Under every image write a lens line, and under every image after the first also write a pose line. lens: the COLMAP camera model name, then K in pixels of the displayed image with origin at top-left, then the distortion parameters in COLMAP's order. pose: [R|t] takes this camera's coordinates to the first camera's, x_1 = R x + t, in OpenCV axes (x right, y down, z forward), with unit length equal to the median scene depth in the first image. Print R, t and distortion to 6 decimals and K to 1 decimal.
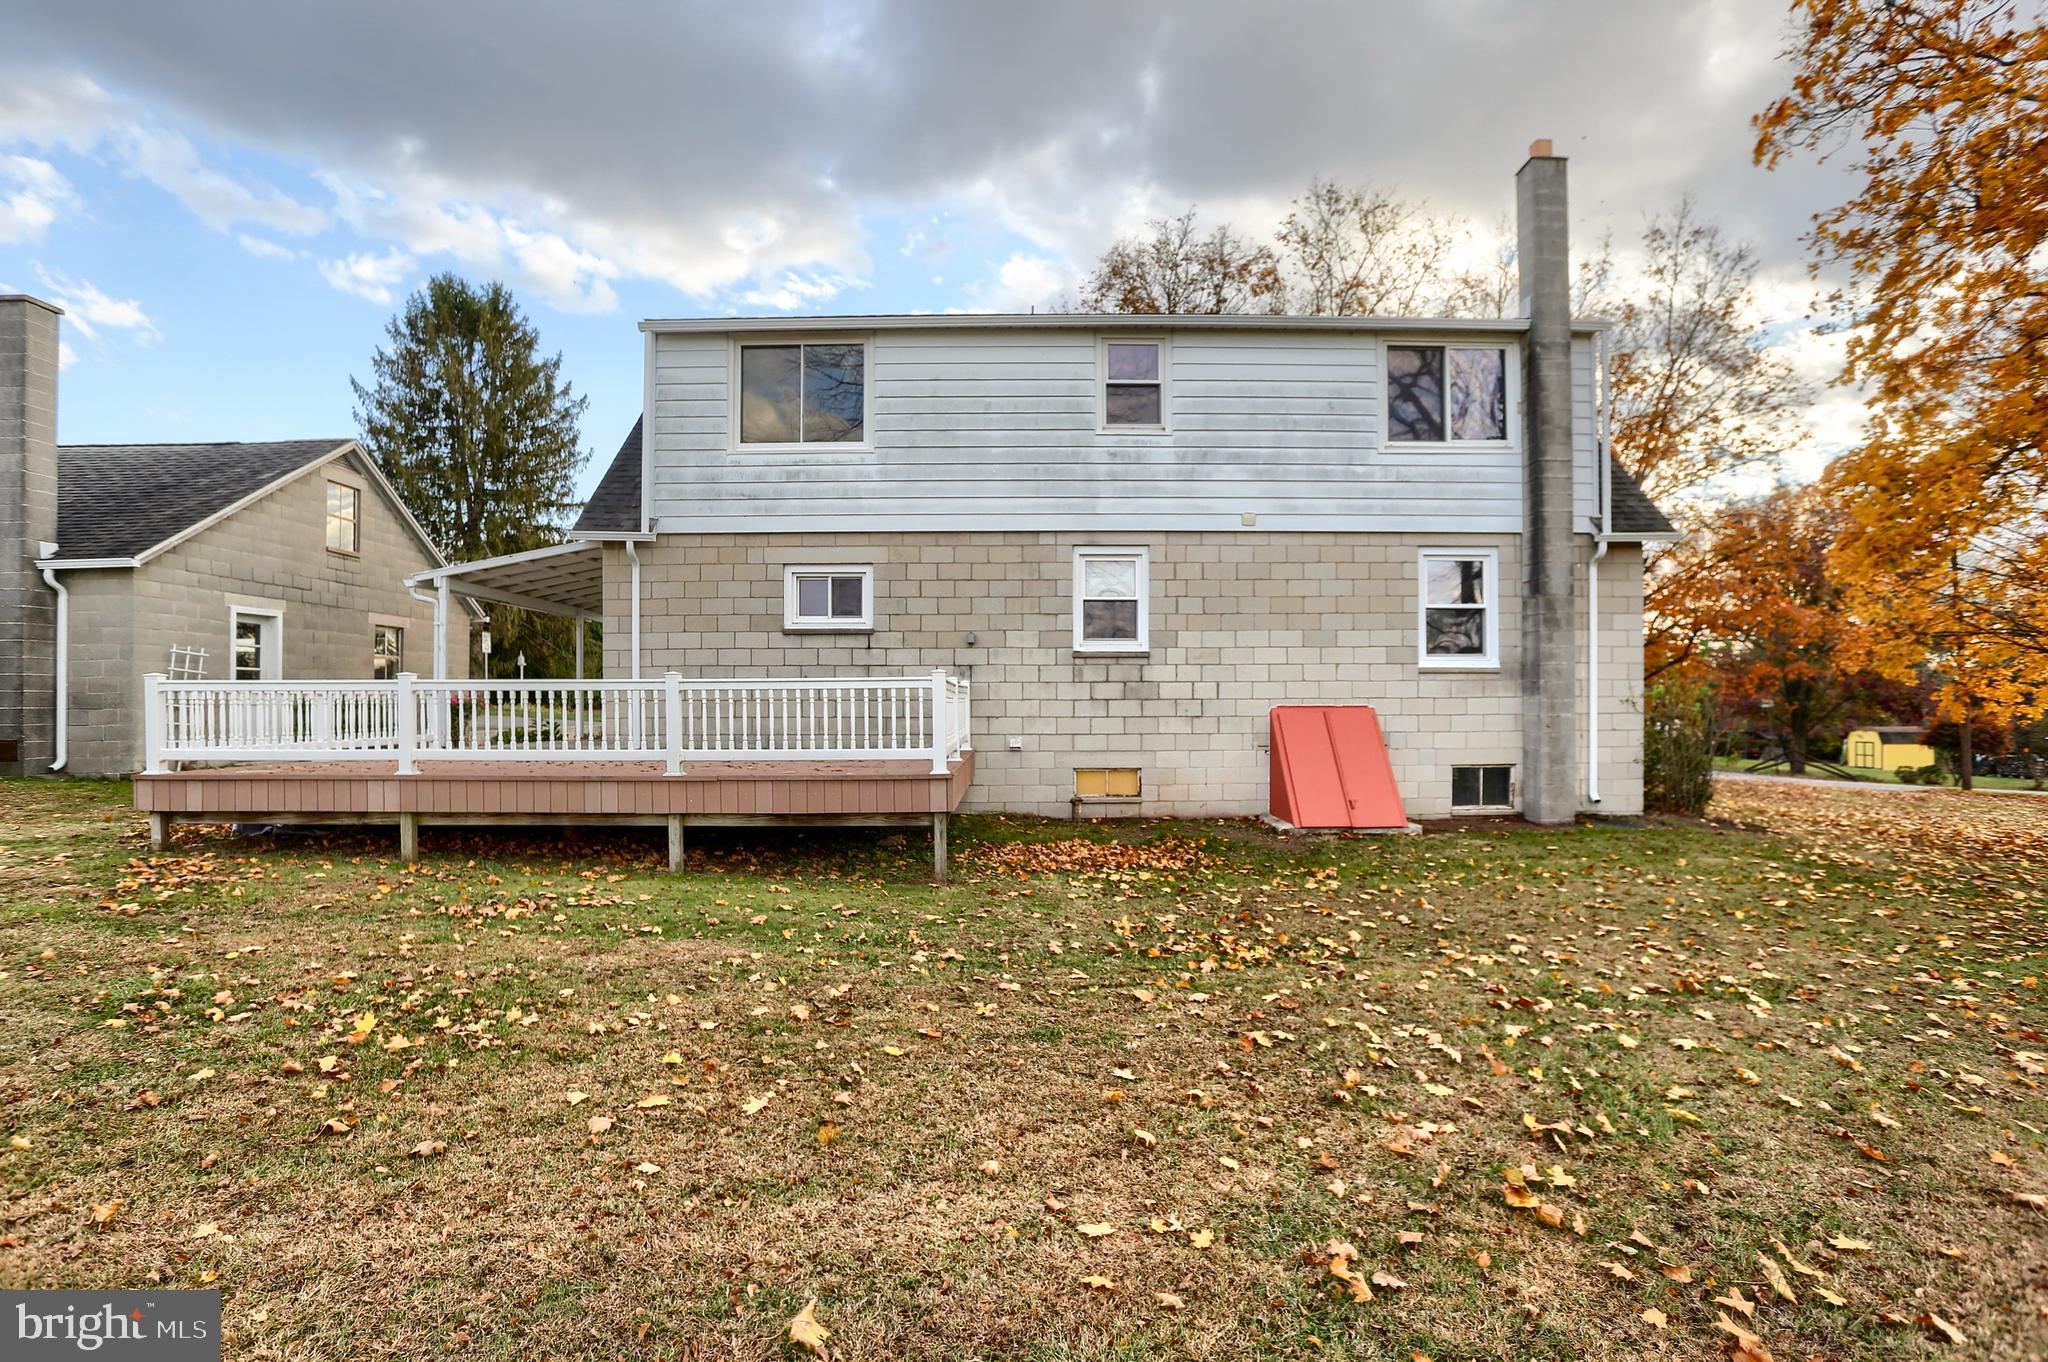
lens RADIAL K [[995.1, 0, 993.3], [0, 995.1, 685.2], [0, 0, 1]] dist [-0.063315, 0.035088]
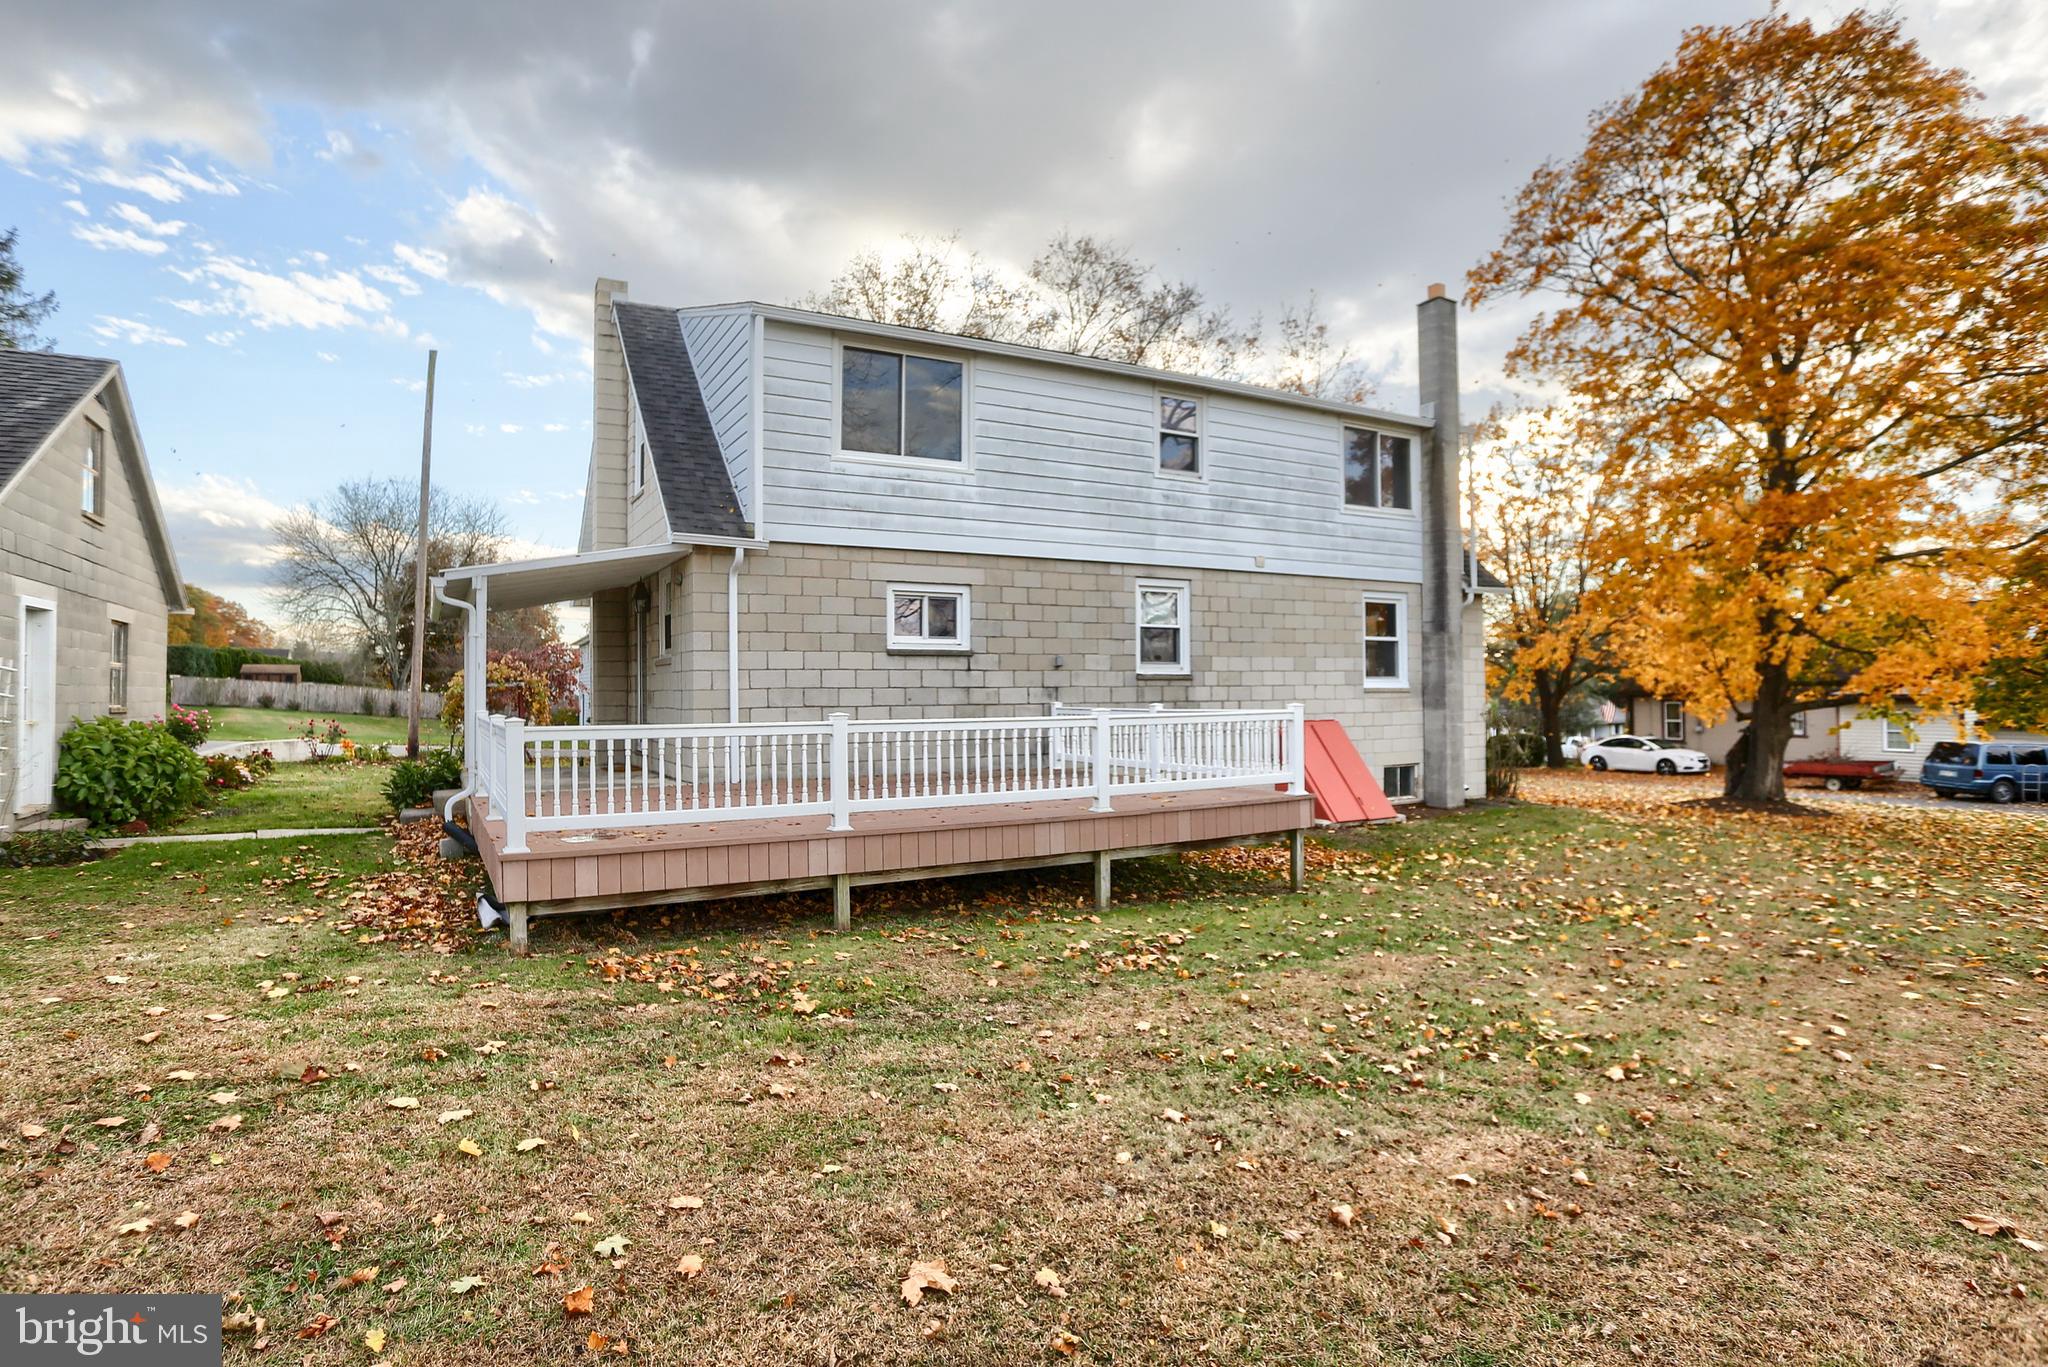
lens RADIAL K [[1013.2, 0, 1024.9], [0, 1013.2, 657.9], [0, 0, 1]] dist [-0.070451, 0.034814]
pose [[0.882333, 0.012273, 0.470465, -0.548353], [-0.000963, 0.999705, -0.024274, -0.024792], [-0.470624, 0.020965, 0.882085, 0.080608]]
